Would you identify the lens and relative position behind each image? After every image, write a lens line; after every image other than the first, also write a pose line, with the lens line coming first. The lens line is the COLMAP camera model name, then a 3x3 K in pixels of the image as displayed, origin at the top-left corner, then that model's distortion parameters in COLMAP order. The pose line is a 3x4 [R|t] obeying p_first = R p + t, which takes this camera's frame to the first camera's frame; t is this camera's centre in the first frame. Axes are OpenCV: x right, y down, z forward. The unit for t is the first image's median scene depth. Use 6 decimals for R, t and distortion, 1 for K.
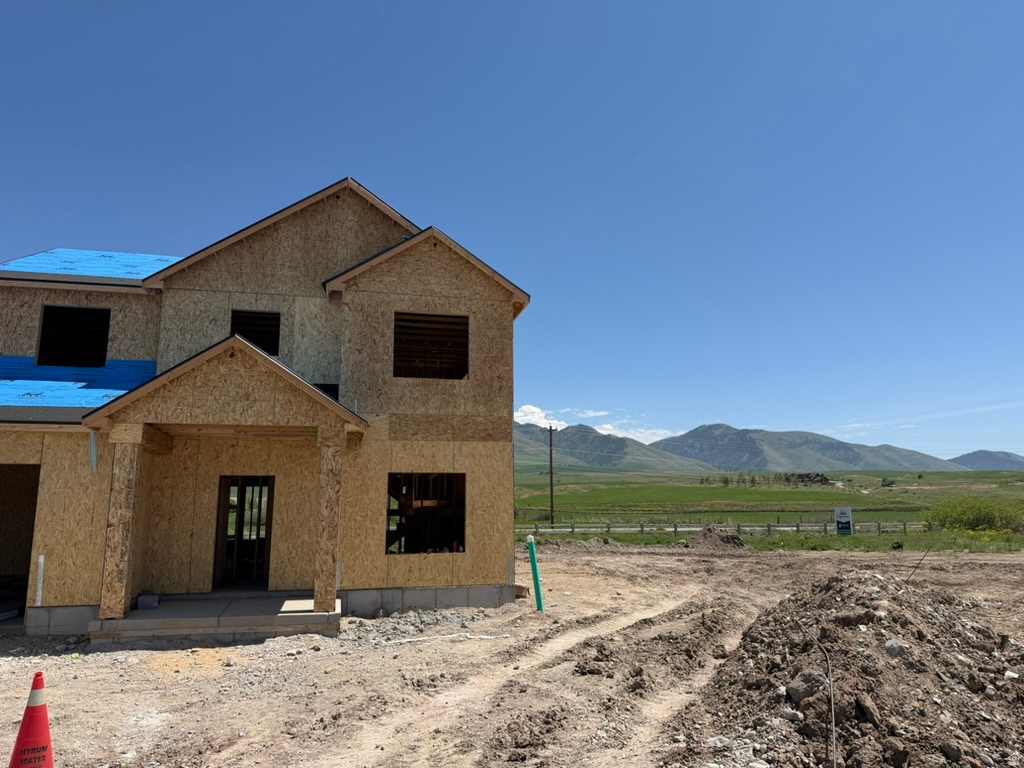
lens RADIAL K [[718.2, 0, 508.5], [0, 718.2, 388.0], [0, 0, 1]] dist [0.091609, -0.112938]
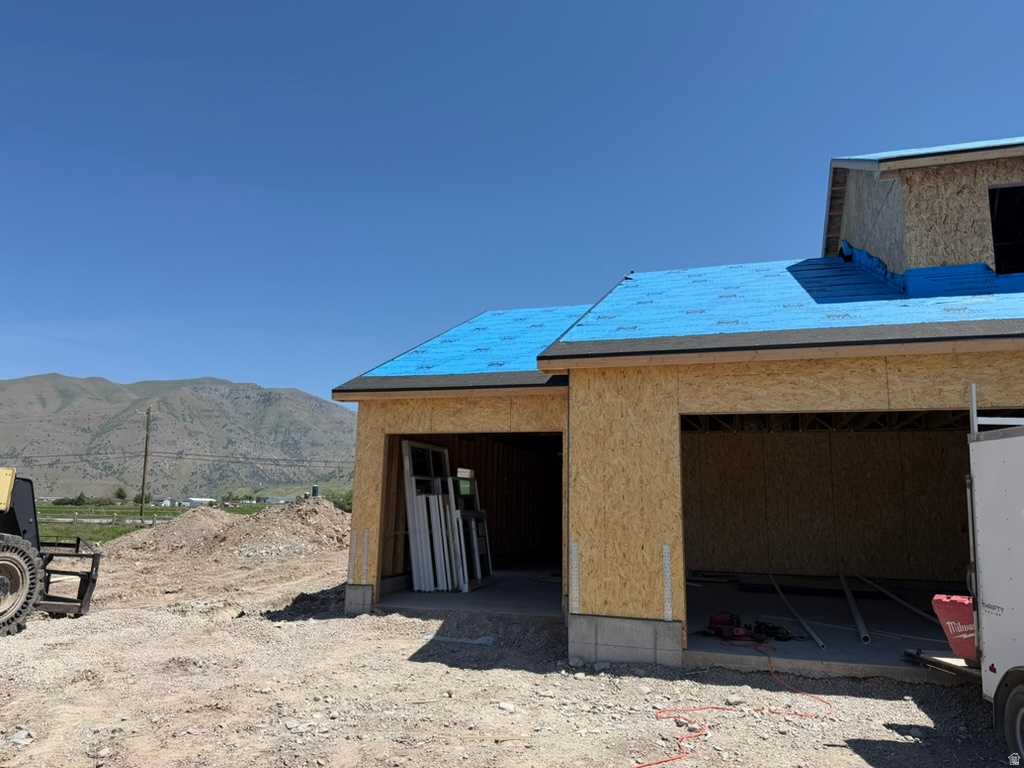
lens RADIAL K [[718.2, 0, 508.5], [0, 718.2, 388.0], [0, 0, 1]] dist [0.091609, -0.112938]
pose [[0.865430, -0.062162, -0.497159, -0.721106], [0.063988, 0.997861, -0.013381, 0.054680], [0.496928, -0.020232, 0.867556, 0.193697]]
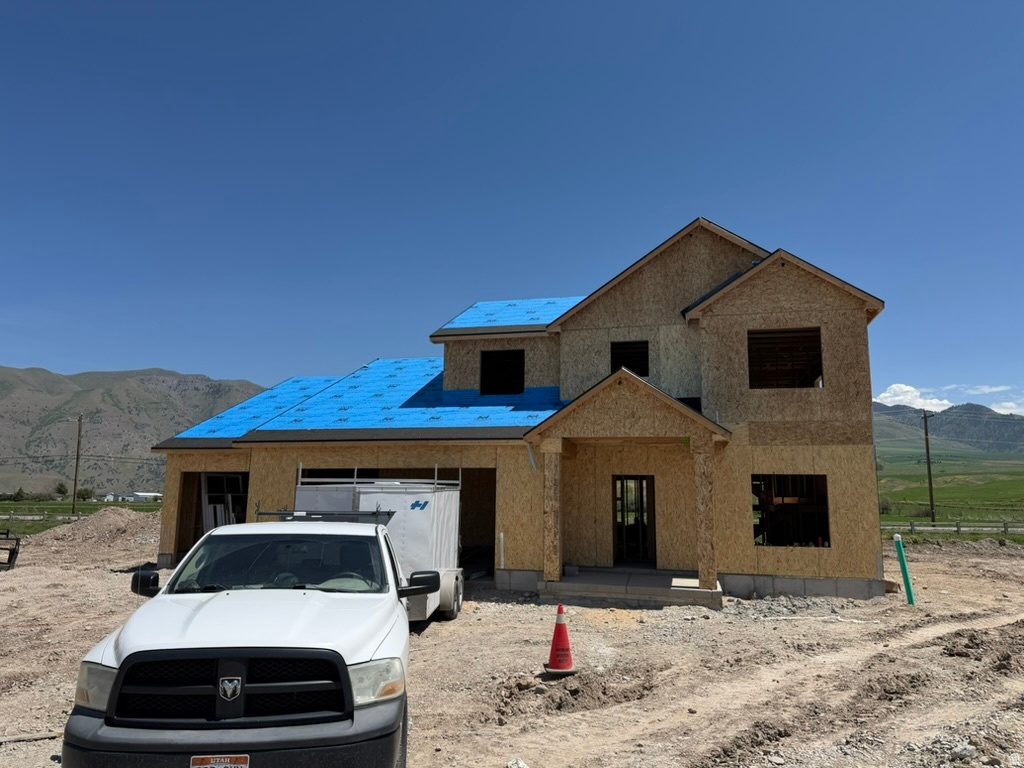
lens RADIAL K [[718.2, 0, 508.5], [0, 718.2, 388.0], [0, 0, 1]] dist [0.091609, -0.112938]
pose [[0.893693, -0.054173, -0.445397, 0.008545], [0.060795, 0.998150, 0.000581, -0.042755], [0.444542, -0.027597, 0.895333, -0.196719]]
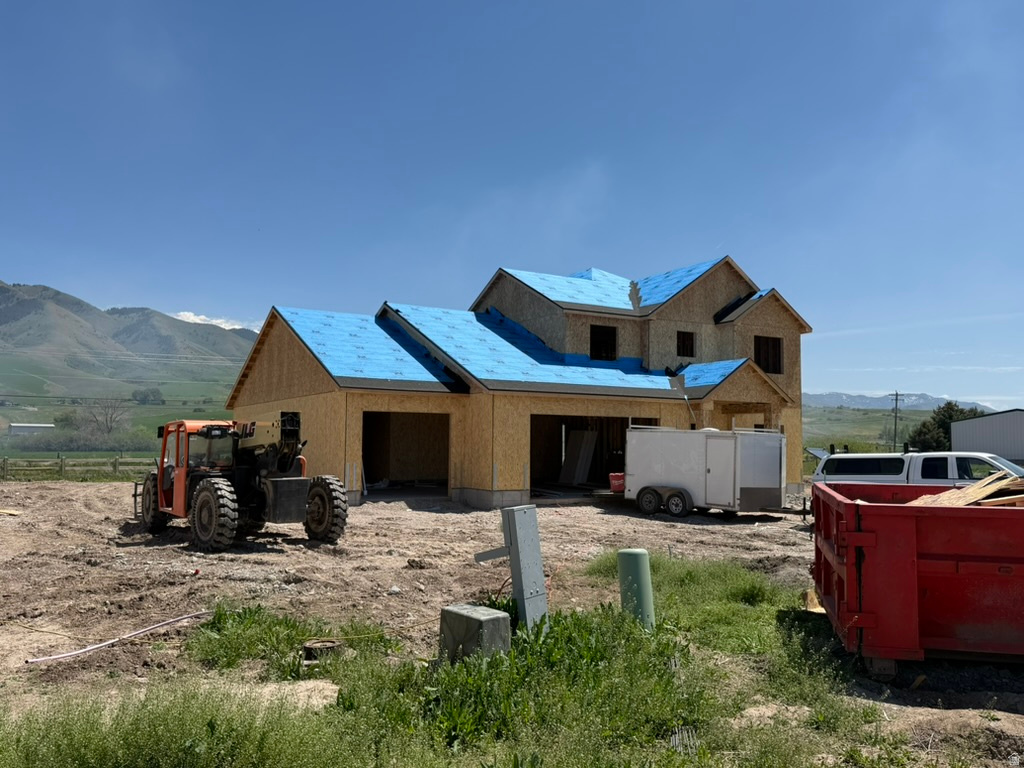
lens RADIAL K [[836.3, 0, 512.0], [0, 836.3, 384.0], [0, 0, 1]] dist [0.107496, -0.002325]
pose [[0.950540, 0.037770, 0.308298, -1.480869], [-0.068620, 0.993589, 0.089844, -0.144111], [-0.302928, -0.106556, 0.947038, -0.897708]]
